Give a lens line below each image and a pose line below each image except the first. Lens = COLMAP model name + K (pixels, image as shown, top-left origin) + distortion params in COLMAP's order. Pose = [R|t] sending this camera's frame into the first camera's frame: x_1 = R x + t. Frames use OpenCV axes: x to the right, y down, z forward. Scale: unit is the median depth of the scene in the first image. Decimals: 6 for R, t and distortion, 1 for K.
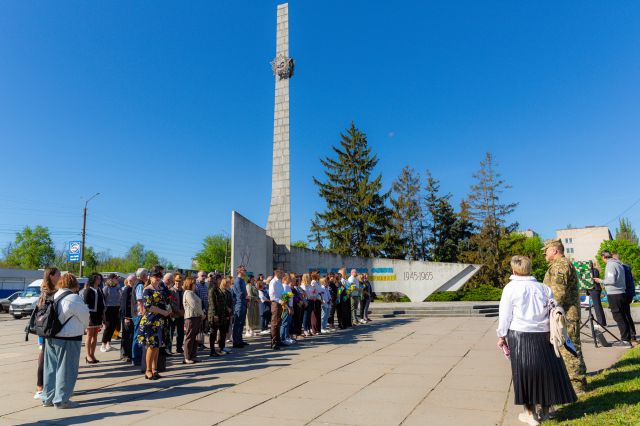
lens RADIAL K [[470.8, 0, 320.0], [0, 470.8, 213.0], [0, 0, 1]] dist [0.002160, 0.000592]
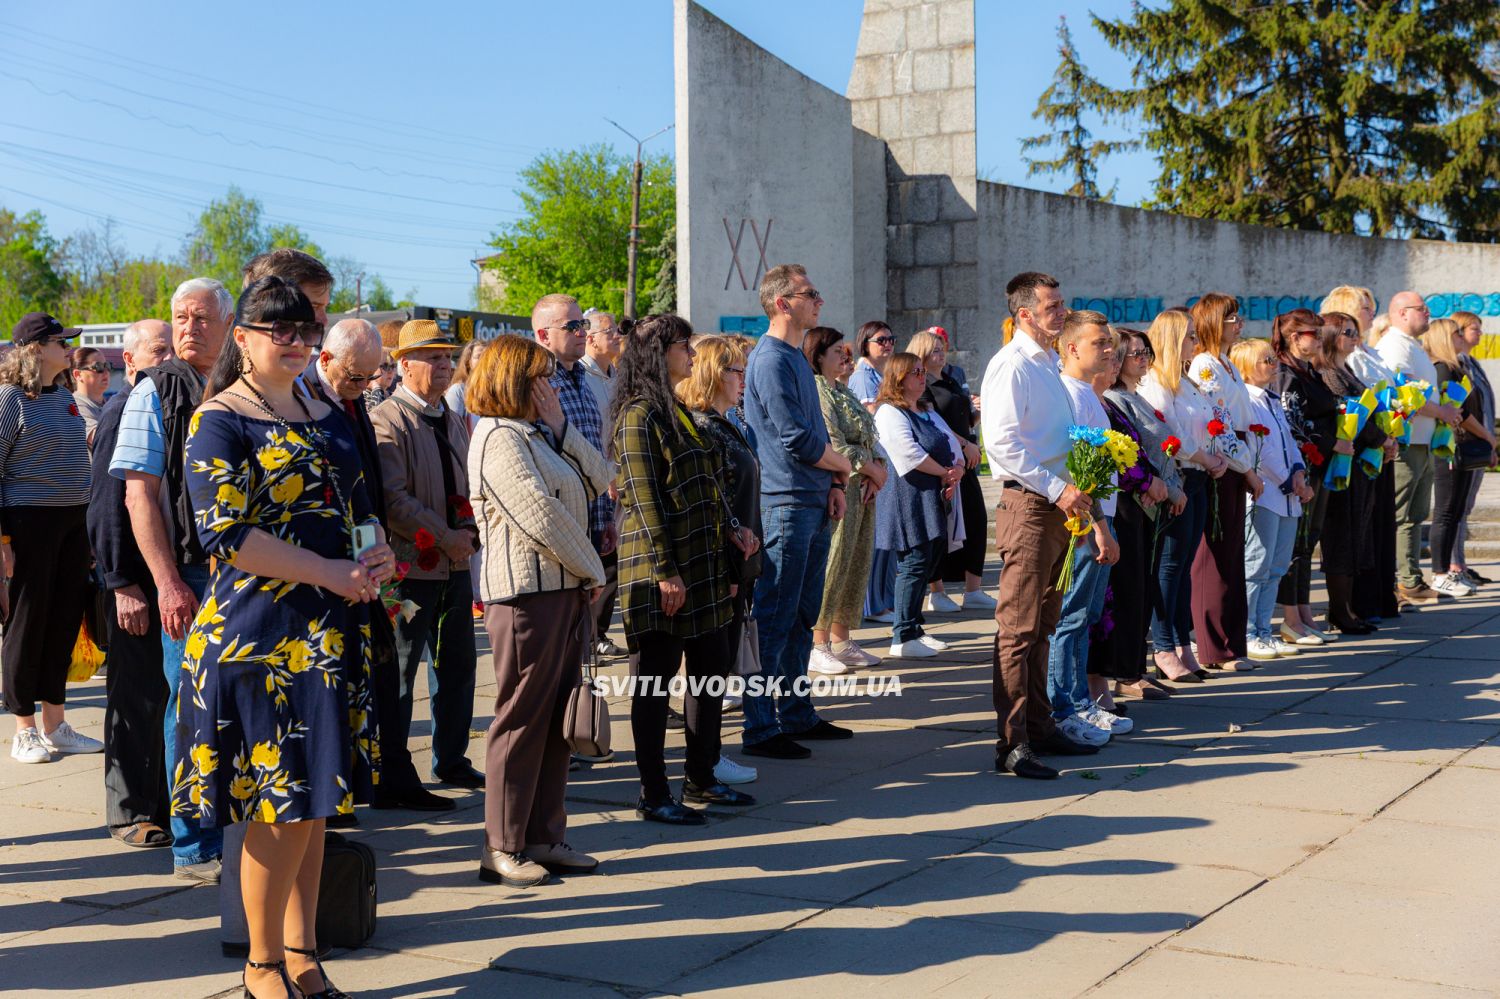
lens RADIAL K [[2114.9, 0, 750.0], [0, 2114.9, 499.5], [0, 0, 1]] dist [0.006063, -0.017896]
pose [[0.990988, 0.008868, -0.133658, -0.072985], [0.018883, 0.978593, 0.204937, 0.035478], [0.132614, -0.205614, 0.969606, 0.236784]]
